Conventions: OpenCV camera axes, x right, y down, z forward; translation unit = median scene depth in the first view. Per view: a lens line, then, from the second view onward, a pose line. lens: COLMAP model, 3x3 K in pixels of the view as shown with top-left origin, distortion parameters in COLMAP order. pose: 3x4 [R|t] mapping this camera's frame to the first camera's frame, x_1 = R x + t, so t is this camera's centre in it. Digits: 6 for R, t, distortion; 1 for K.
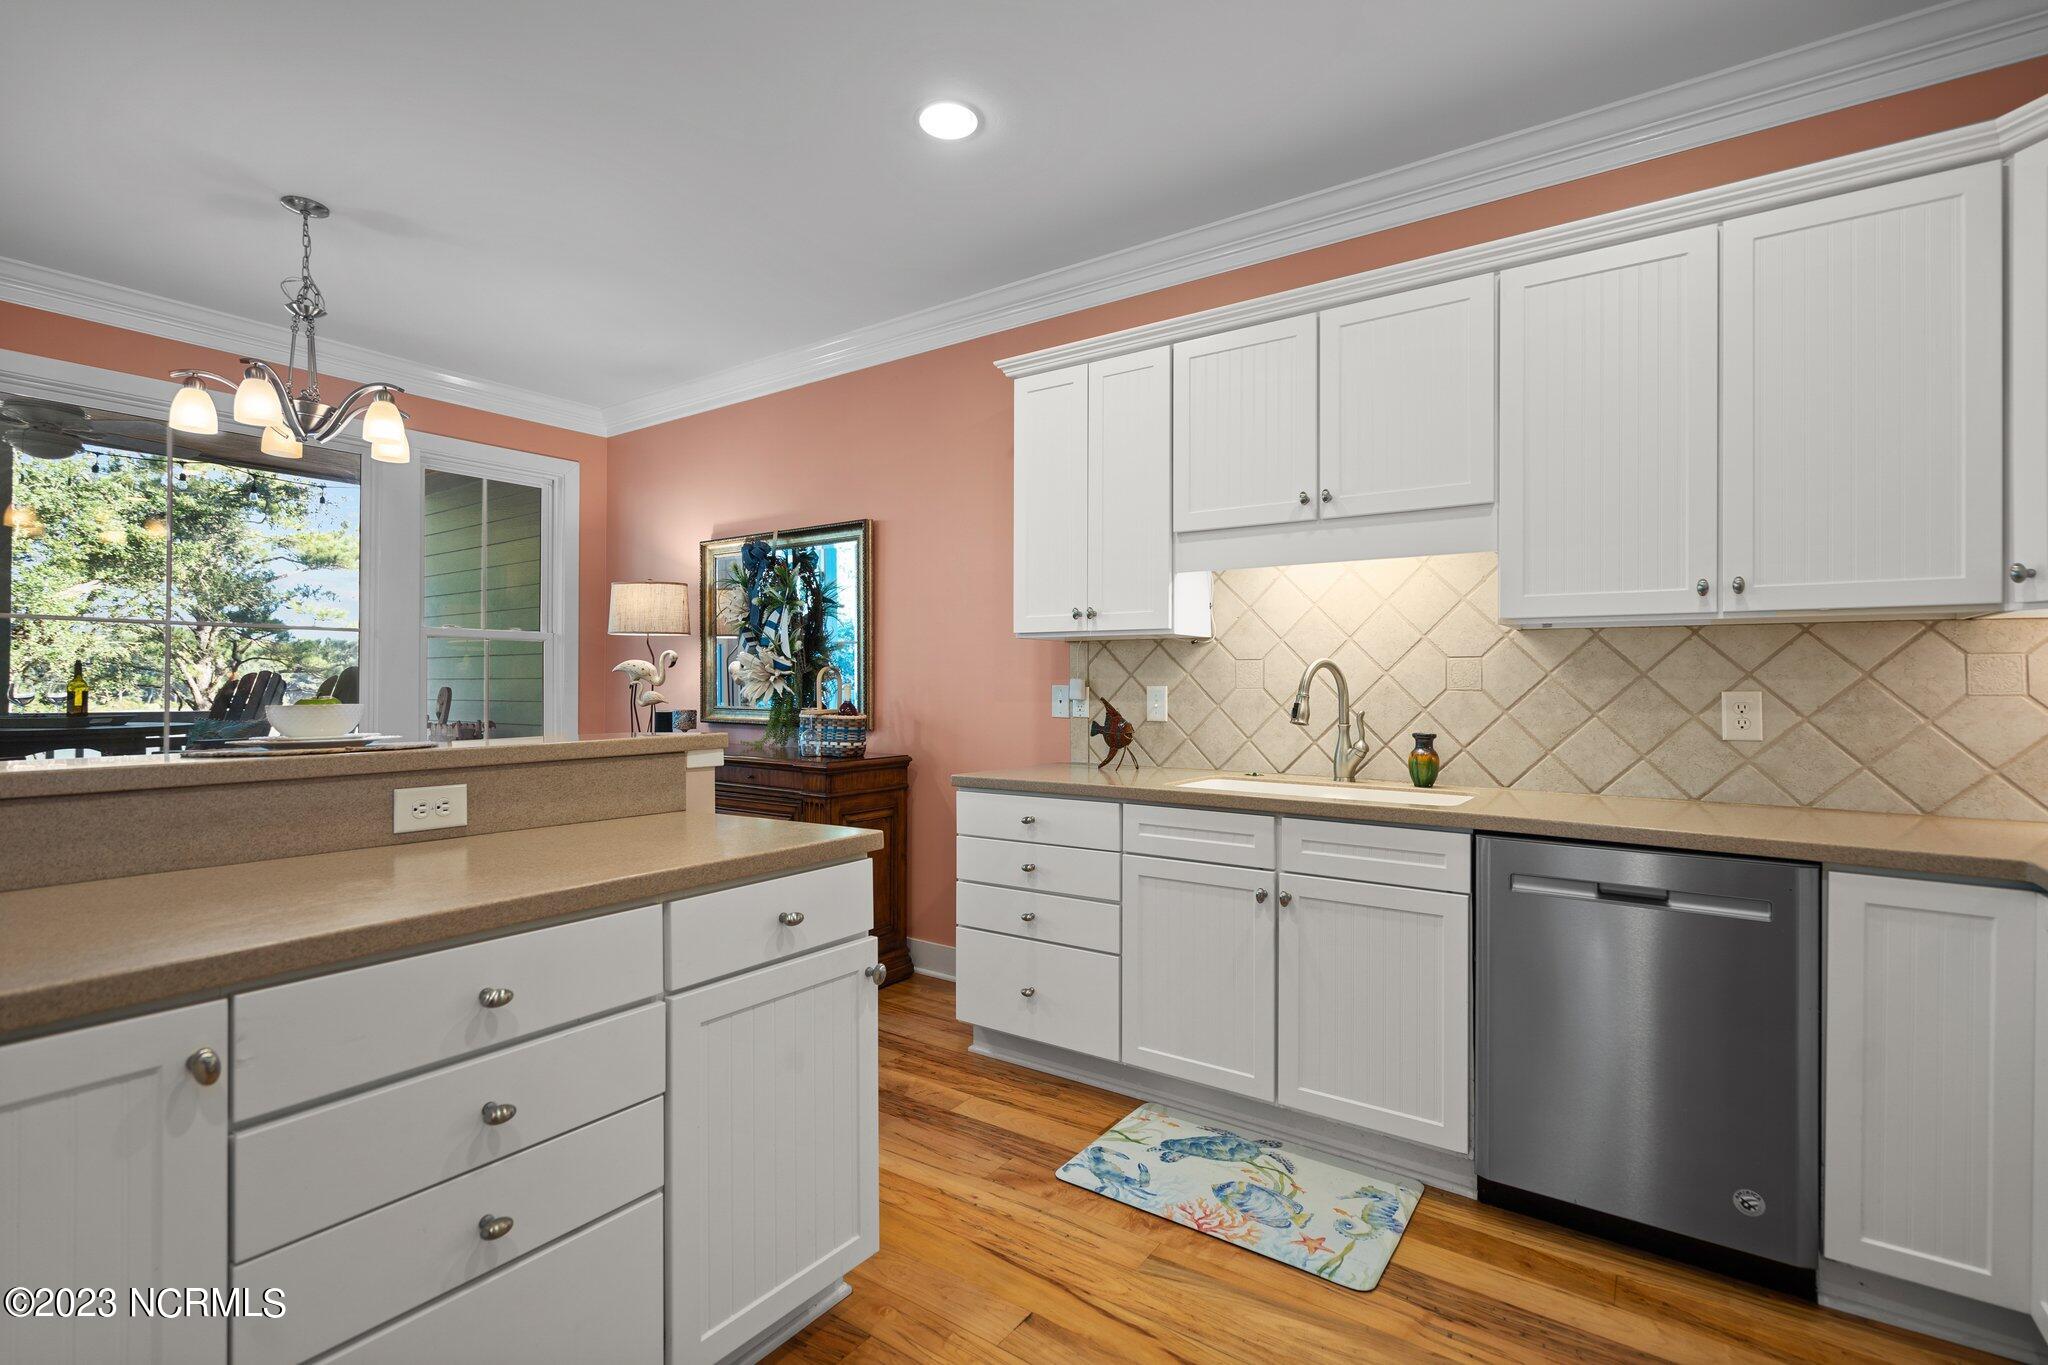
lens RADIAL K [[935.0, 0, 1025.4], [0, 935.0, 669.1], [0, 0, 1]] dist [0.000124, 0.000000]
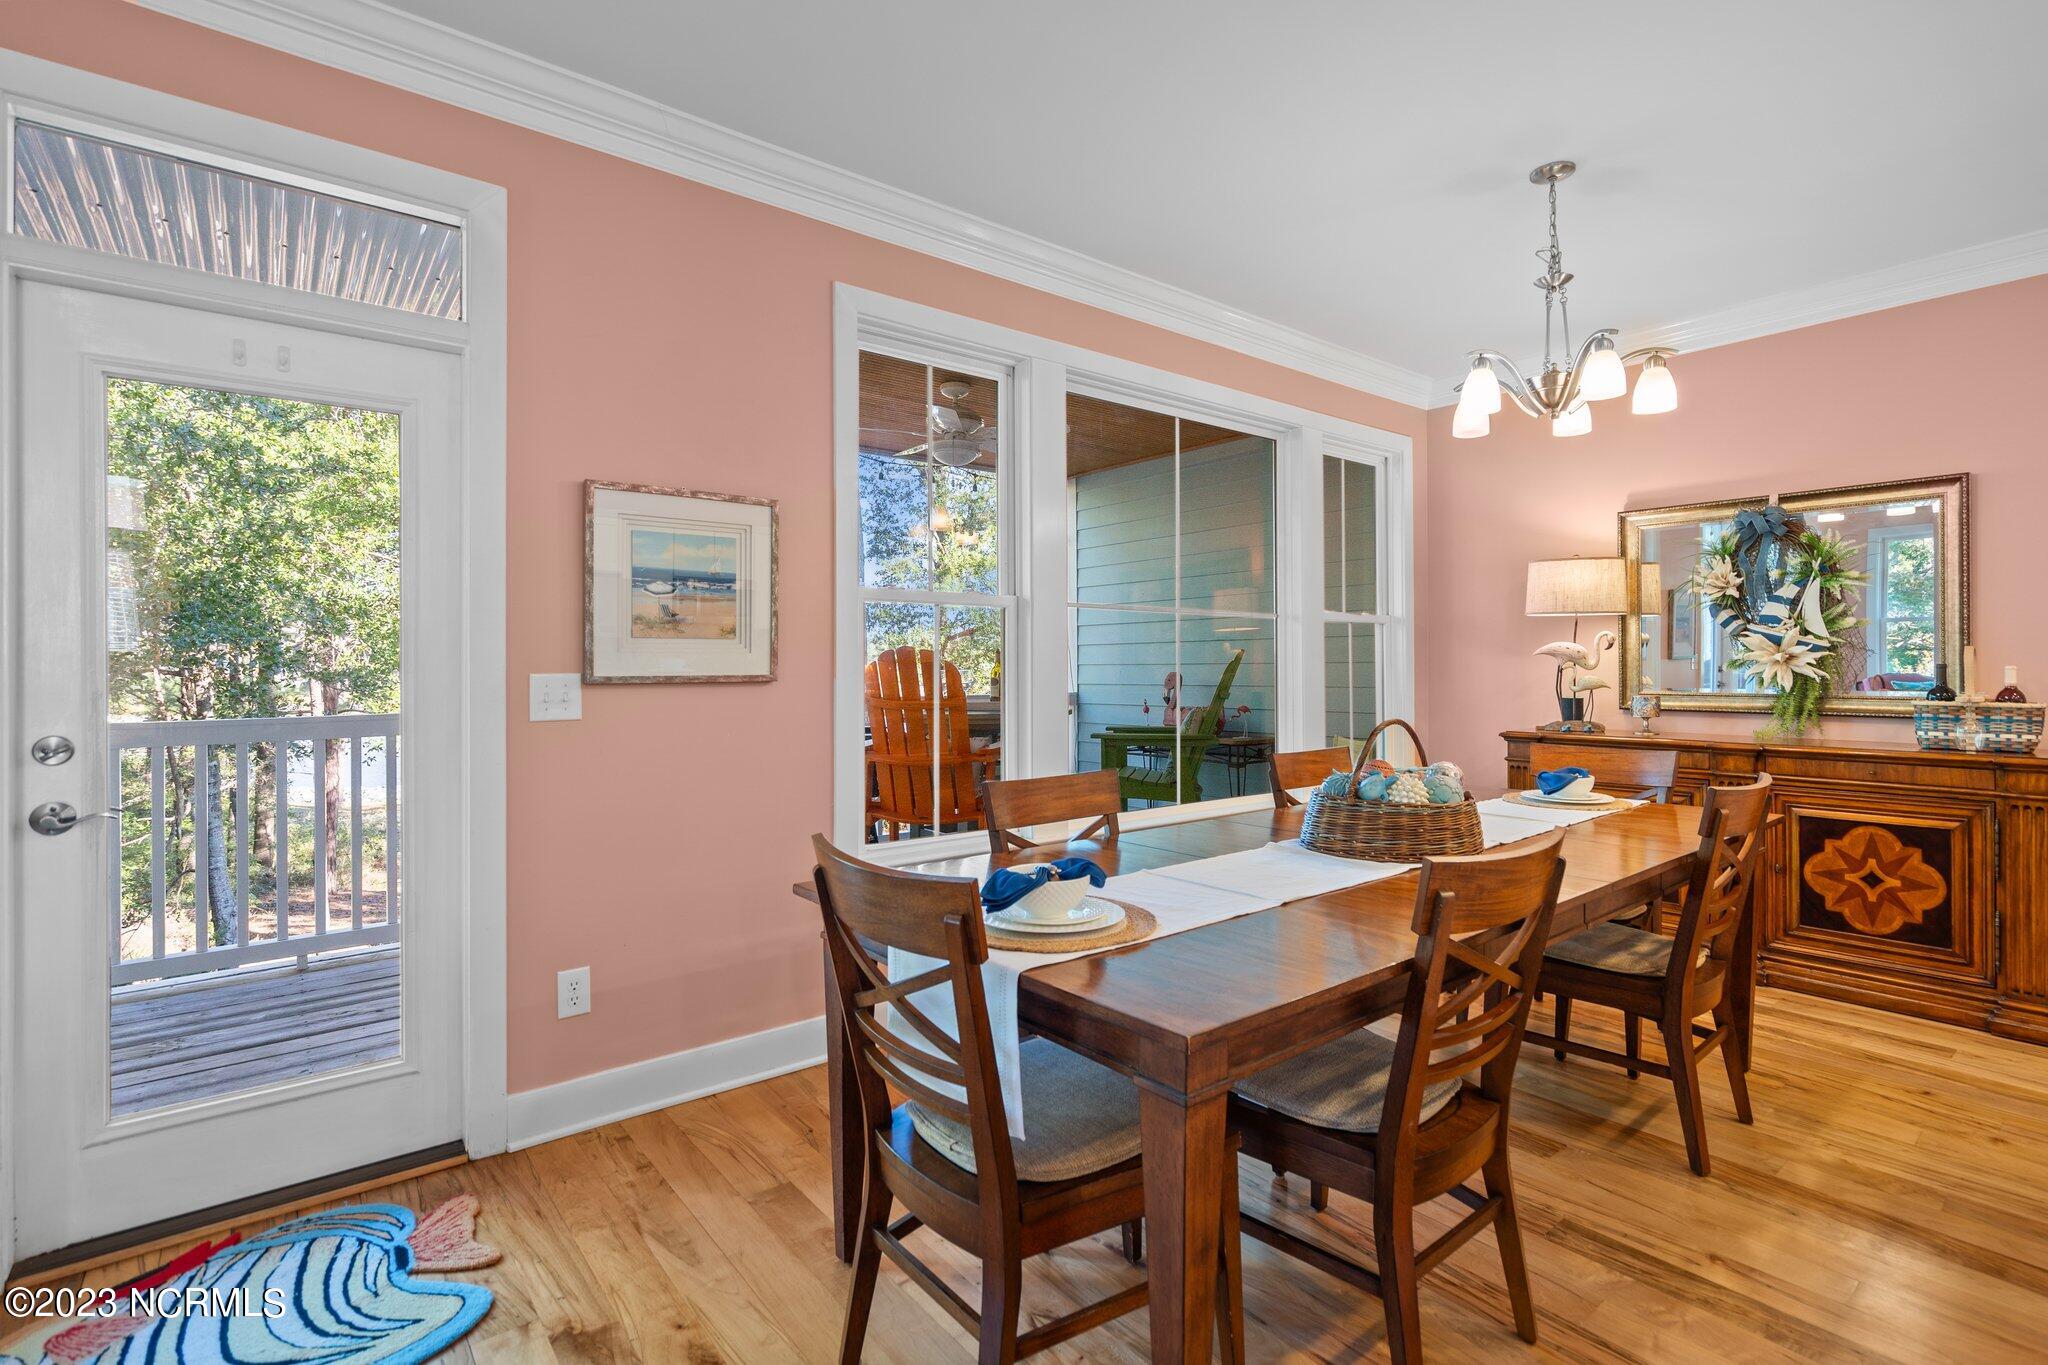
lens RADIAL K [[935.0, 0, 1026.6], [0, 935.0, 650.8], [0, 0, 1]] dist [0.000124, 0.000000]
pose [[0.959185, -0.006626, -0.282702, -1.028057], [0.005218, 0.999970, -0.005732, 0.002557], [0.282732, 0.004023, 0.959191, -0.082749]]
